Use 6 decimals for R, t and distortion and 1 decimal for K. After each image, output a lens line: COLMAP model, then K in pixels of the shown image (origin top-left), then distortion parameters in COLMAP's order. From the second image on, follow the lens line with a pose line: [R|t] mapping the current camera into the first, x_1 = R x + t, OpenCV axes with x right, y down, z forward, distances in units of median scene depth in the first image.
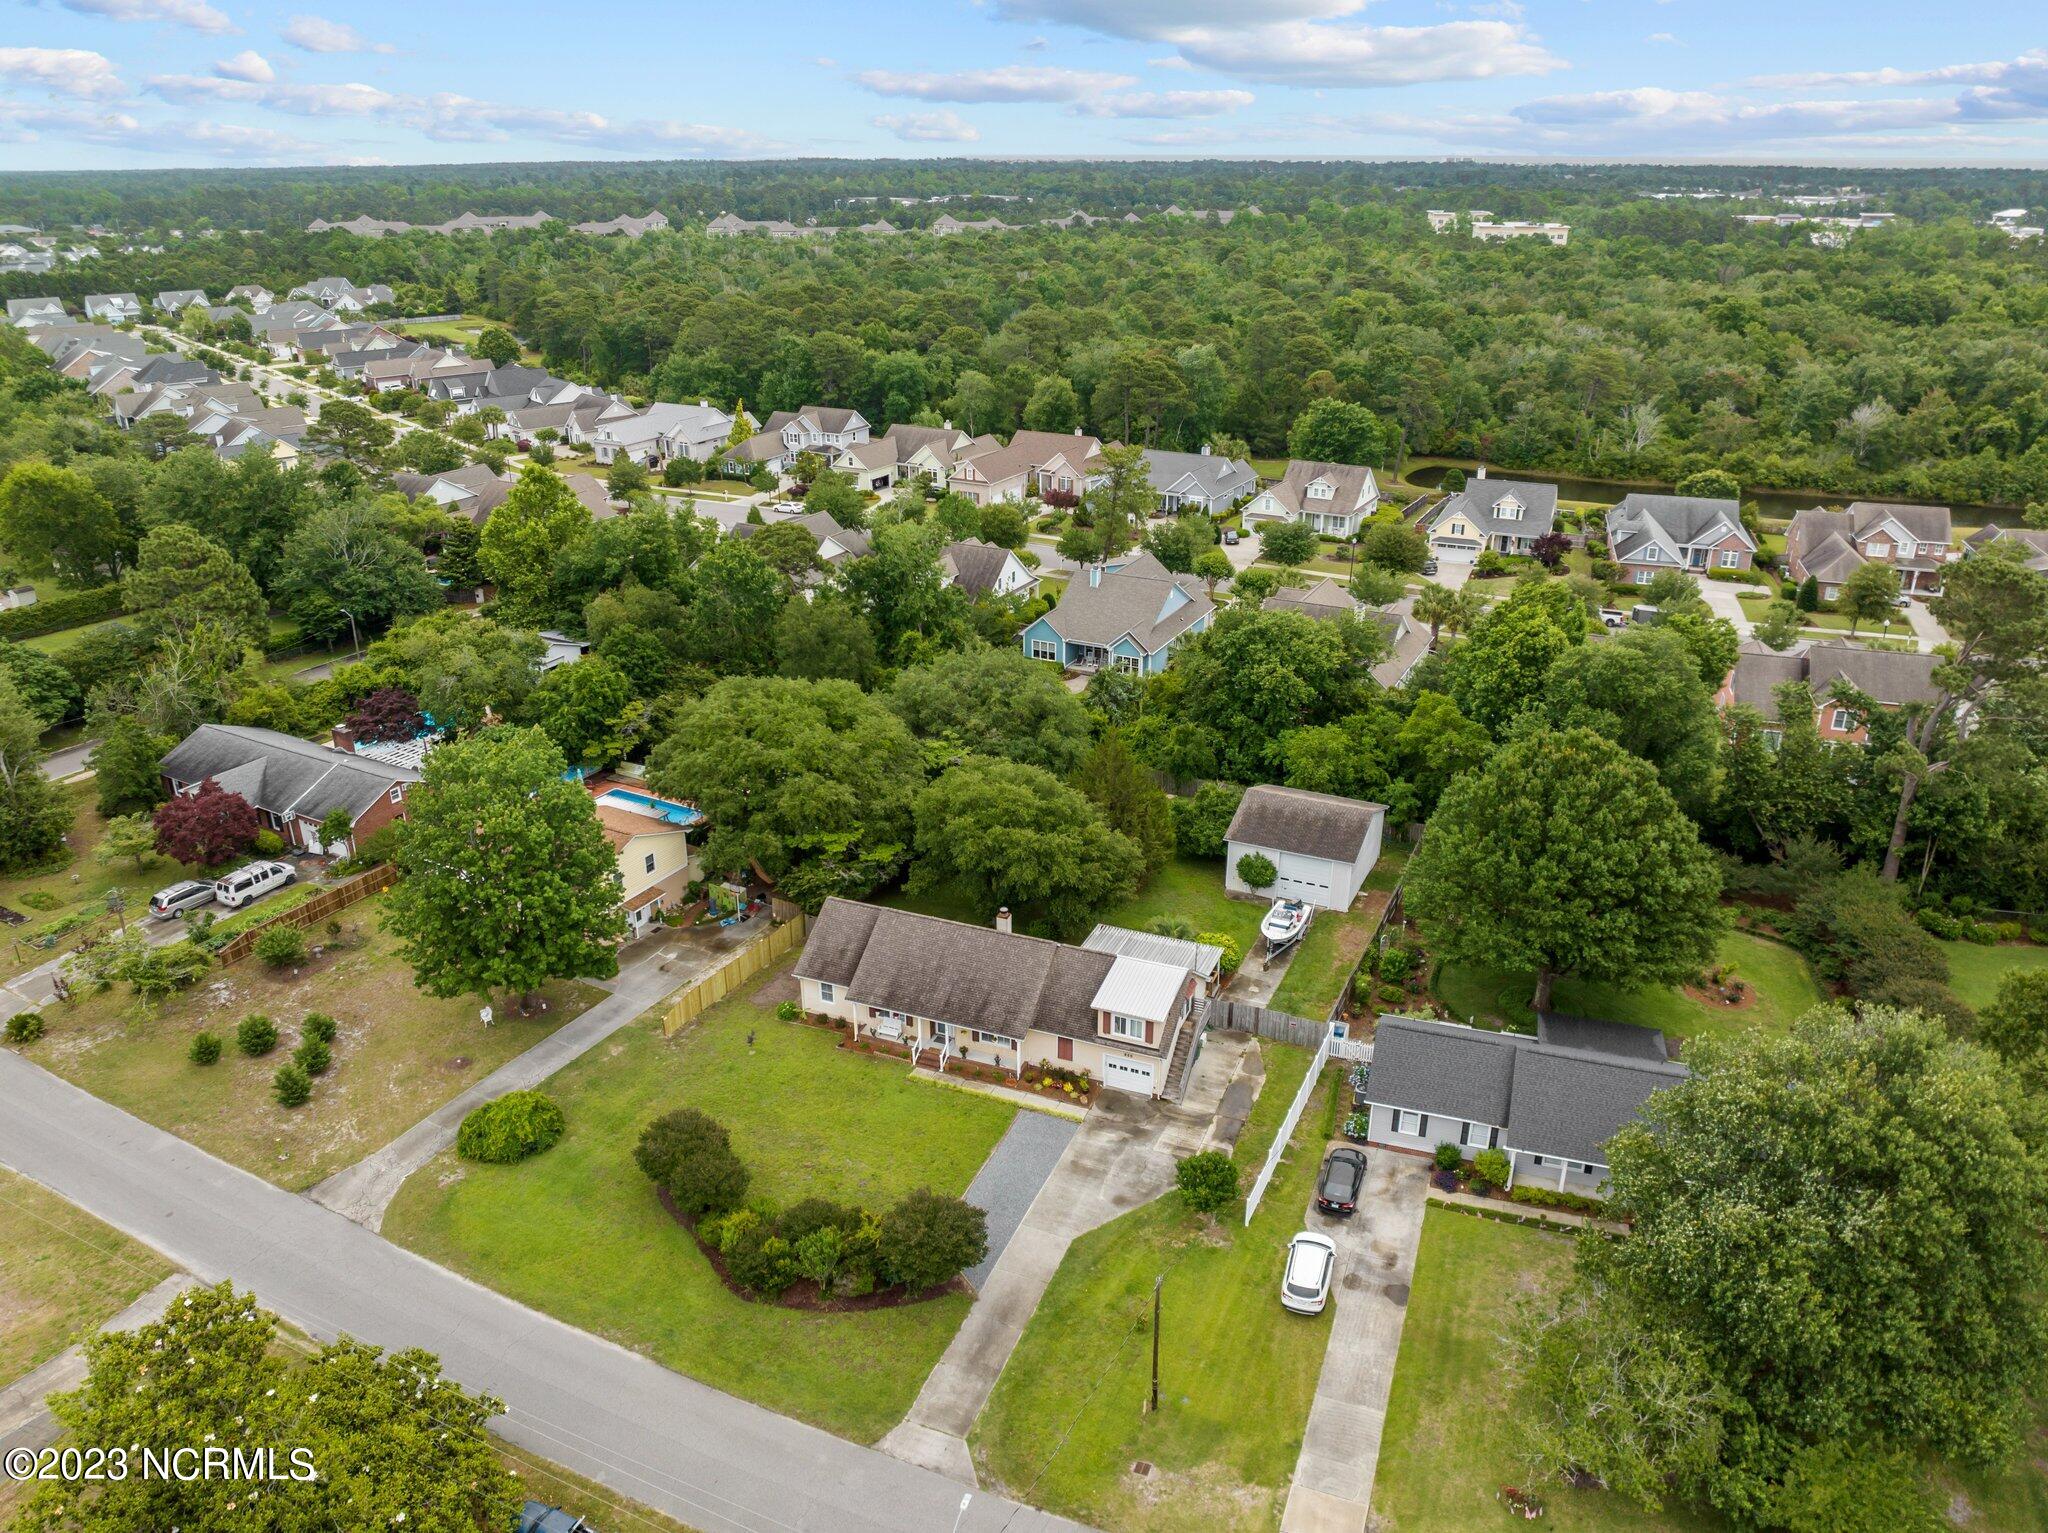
lens RADIAL K [[1471.4, 0, 1021.2], [0, 1471.4, 765.1], [0, 0, 1]] dist [-0.009151, -0.001907]
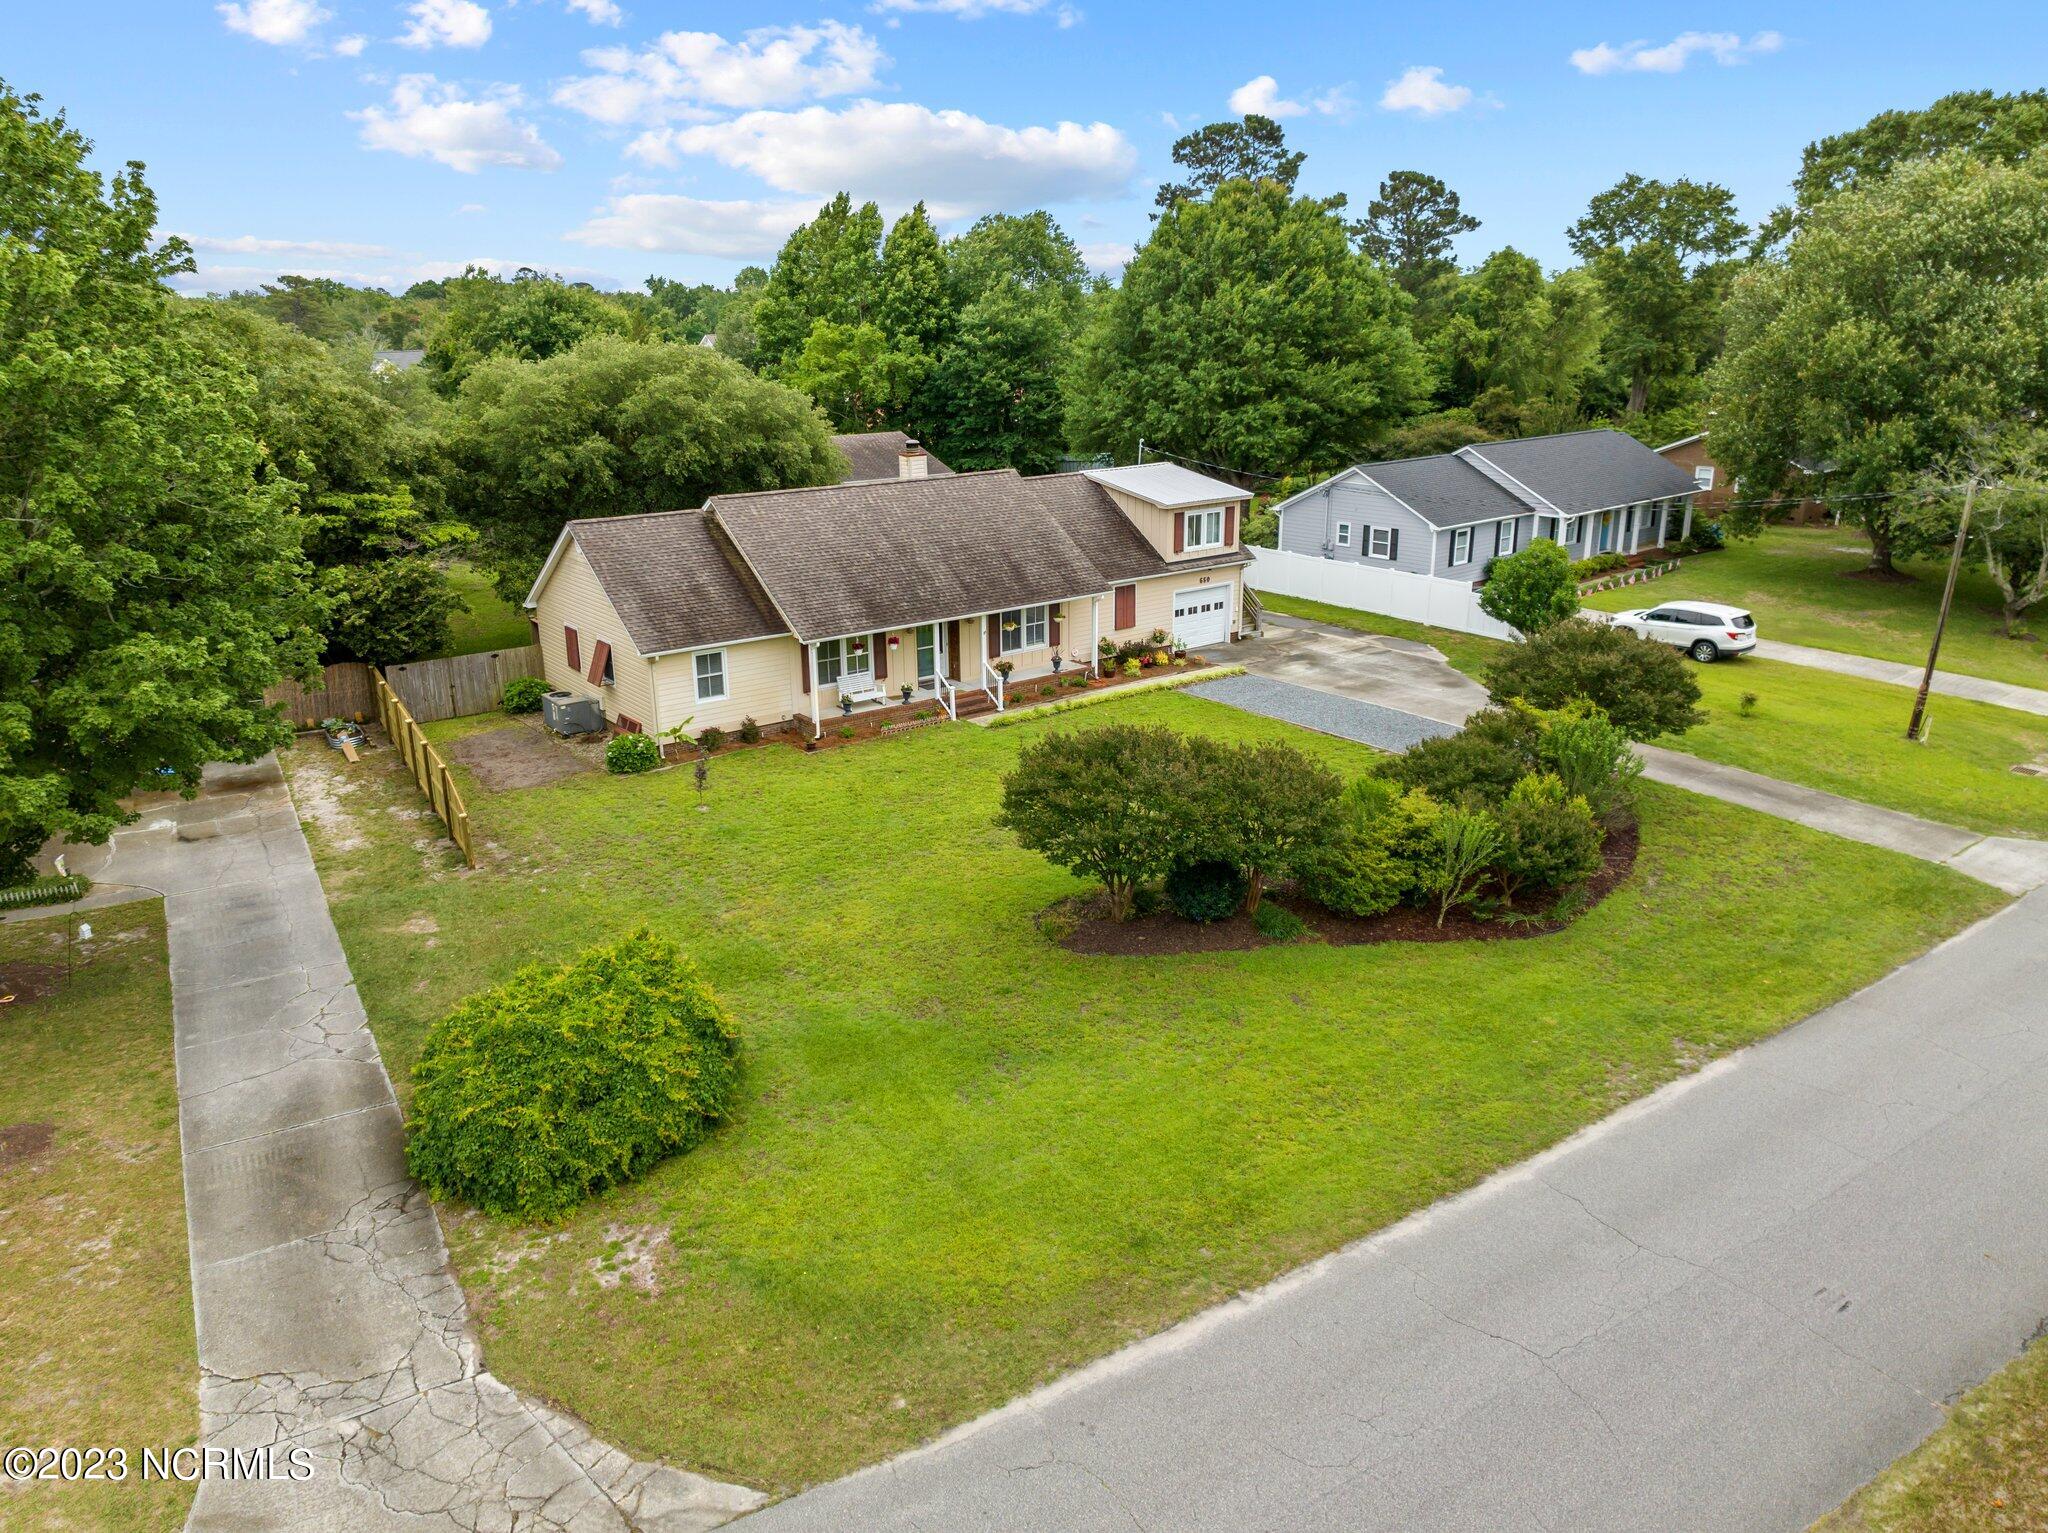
lens RADIAL K [[1430.2, 0, 1017.2], [0, 1430.2, 766.7], [0, 0, 1]] dist [-0.023757, 0.001110]
pose [[0.498330, -0.262613, 0.826258, -0.493958], [0.349099, 0.933128, 0.086033, 0.187916], [-0.793598, 0.245573, 0.556683, 0.726138]]
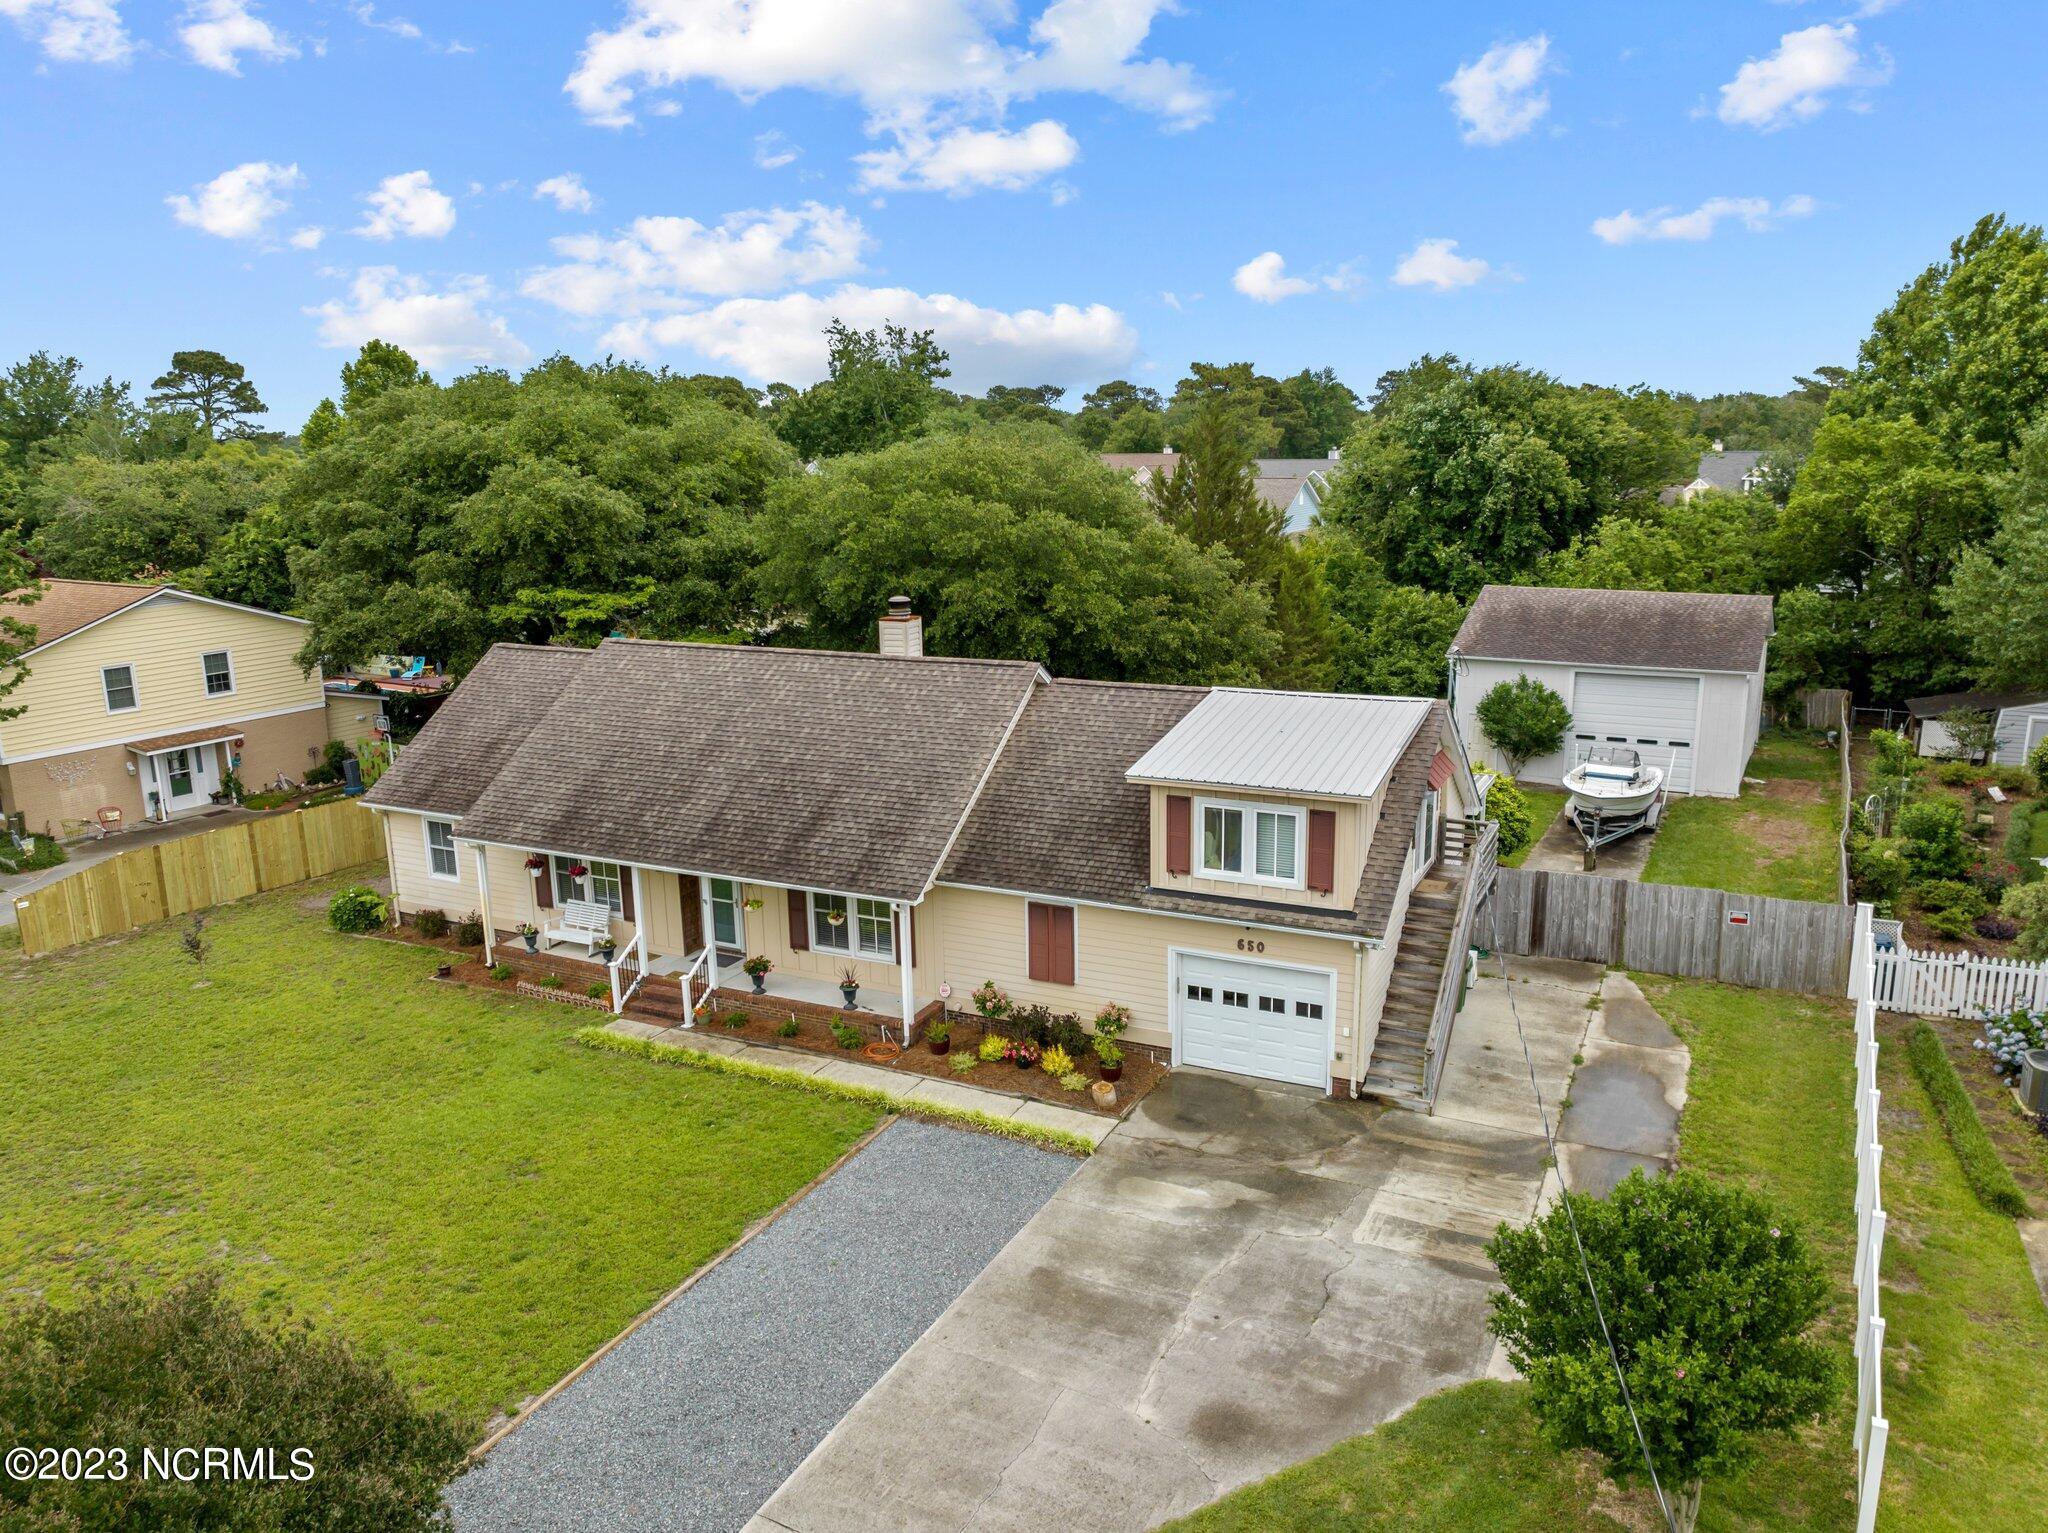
lens RADIAL K [[1460.5, 0, 1027.5], [0, 1460.5, 771.4], [0, 0, 1]] dist [-0.032716, 0.000869]
pose [[0.997614, 0.001479, -0.069021, 0.046634], [-0.013705, 0.984117, -0.176991, 0.212214], [0.067662, 0.177514, 0.981789, 0.682298]]
